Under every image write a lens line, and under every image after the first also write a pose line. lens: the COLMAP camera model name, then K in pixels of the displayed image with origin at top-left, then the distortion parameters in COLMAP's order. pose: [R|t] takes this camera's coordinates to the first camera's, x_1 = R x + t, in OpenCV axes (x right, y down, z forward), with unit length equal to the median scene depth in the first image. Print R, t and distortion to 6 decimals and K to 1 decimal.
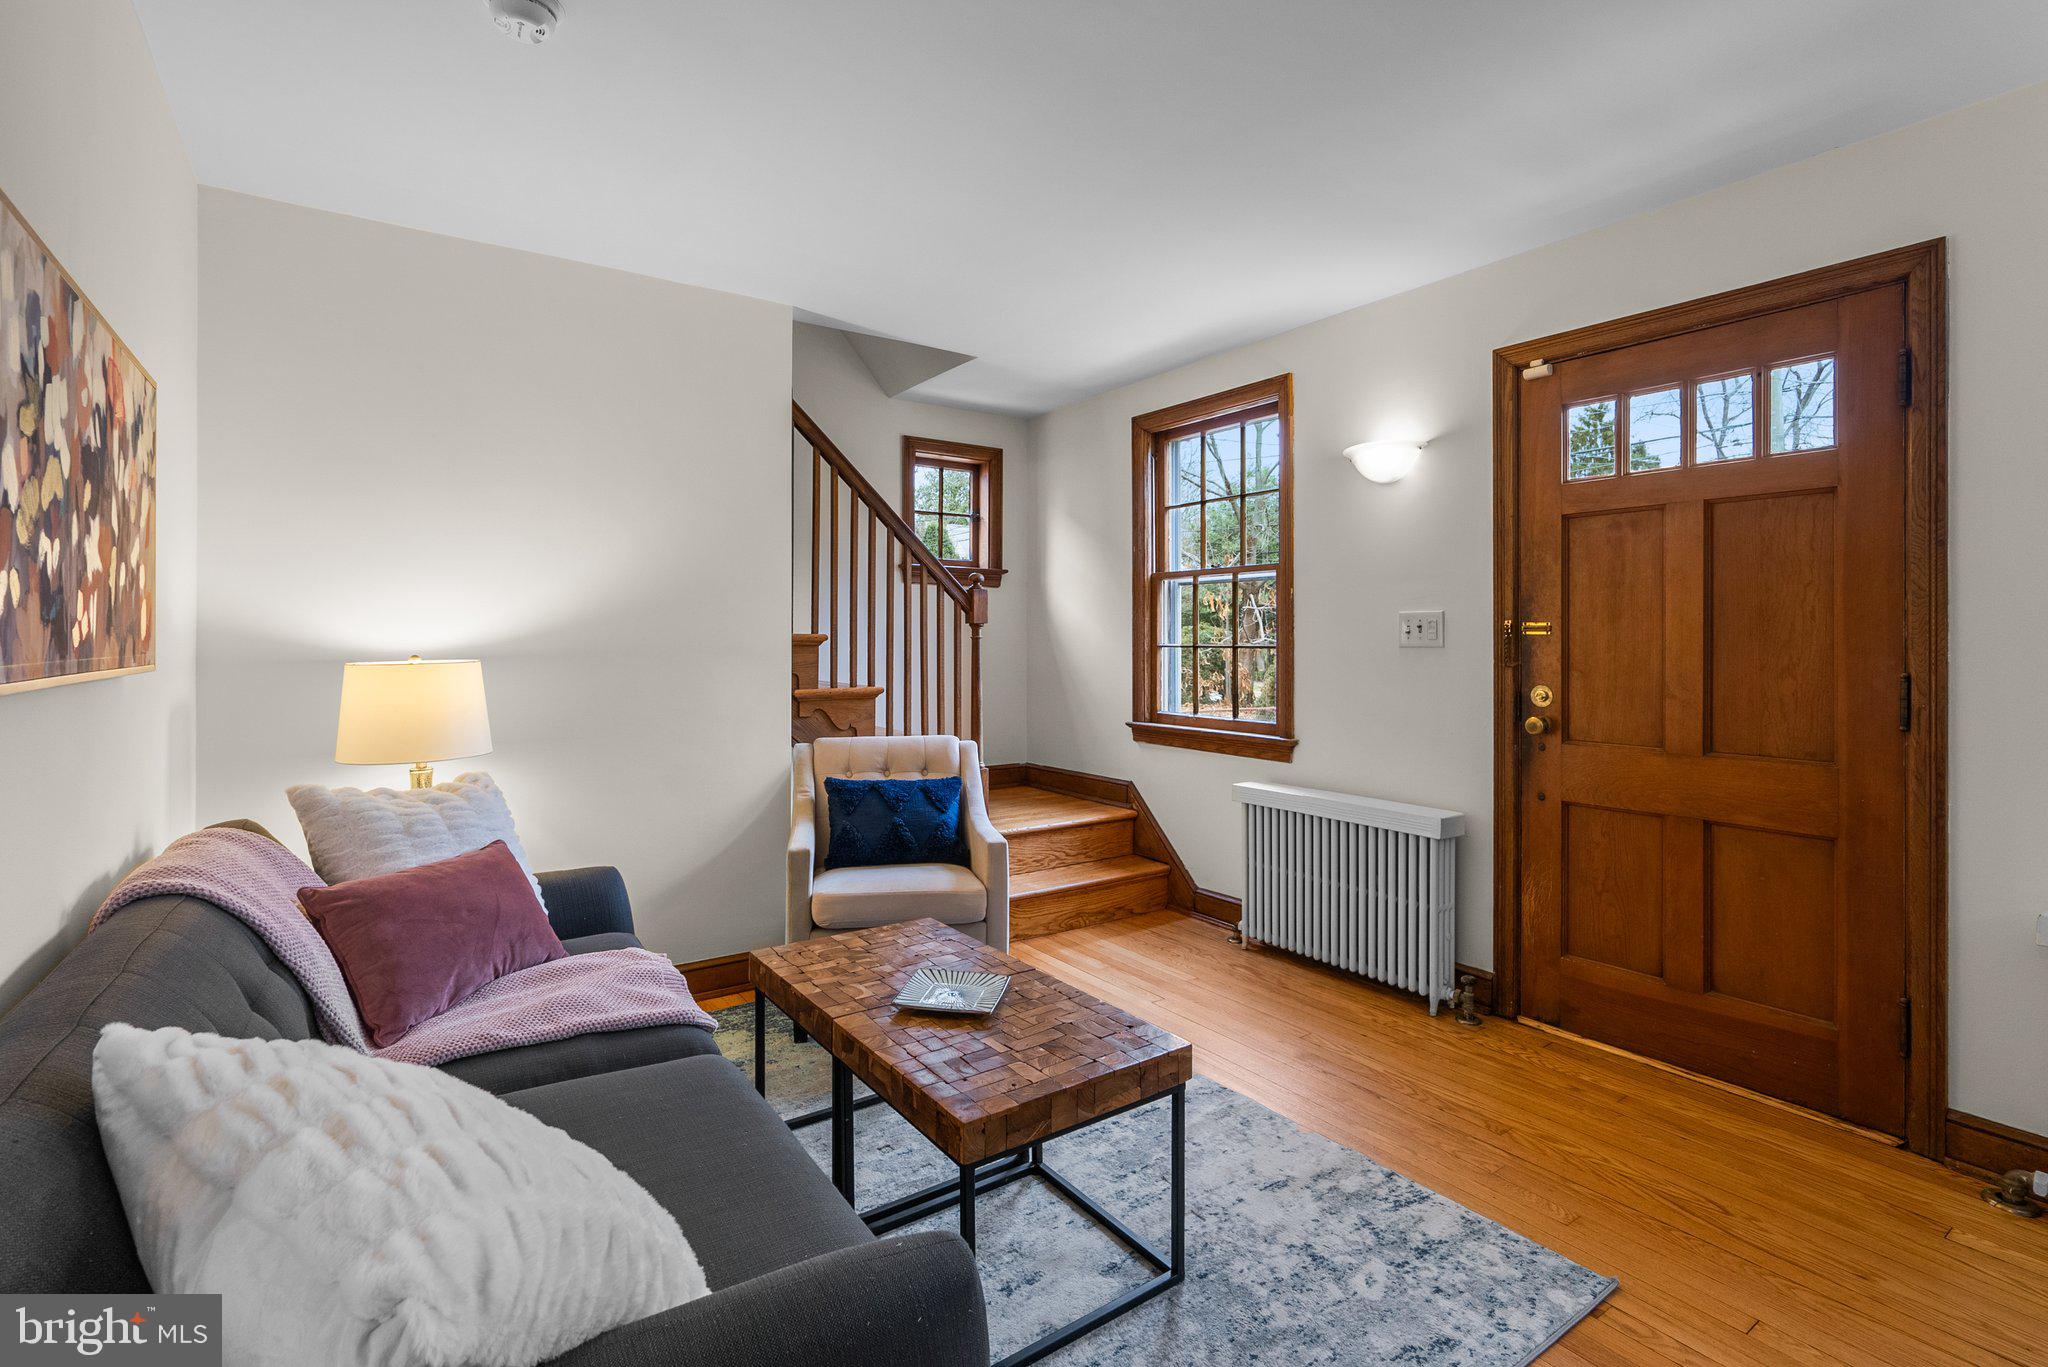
lens RADIAL K [[945.0, 0, 1022.2], [0, 945.0, 644.7], [0, 0, 1]] dist [-0.004519, 0.001225]
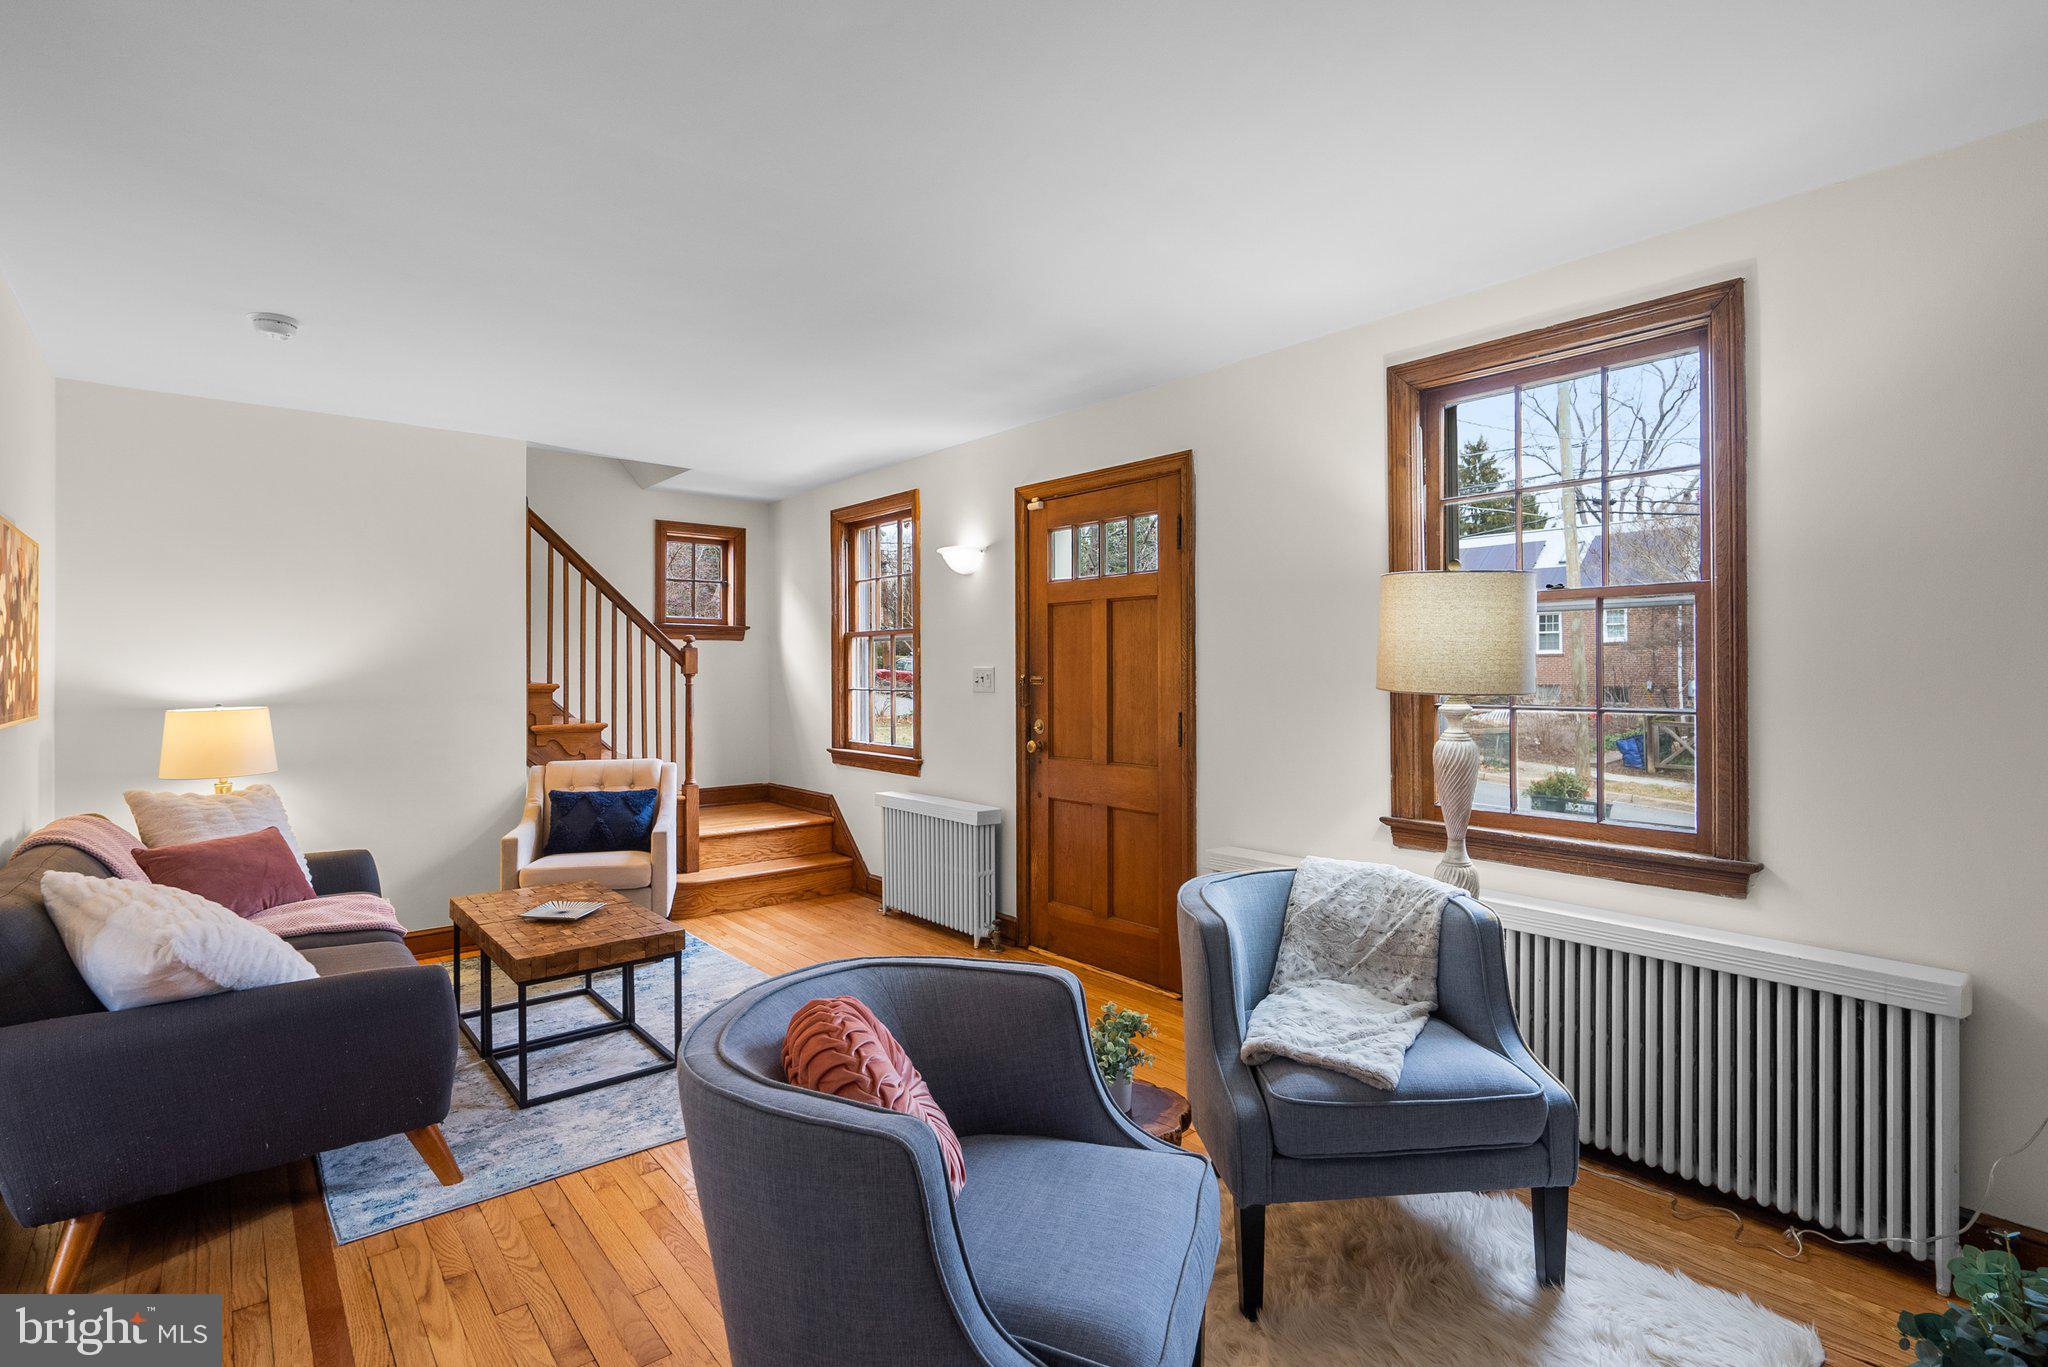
lens RADIAL K [[966.3, 0, 1012.3], [0, 966.3, 674.7], [0, 0, 1]] dist [0.000211, -0.000637]
pose [[0.996341, -0.002785, 0.085424, 0.365511], [0.002809, 0.999996, -0.000162, -0.025013], [-0.085423, 0.000401, 0.996345, -0.477750]]
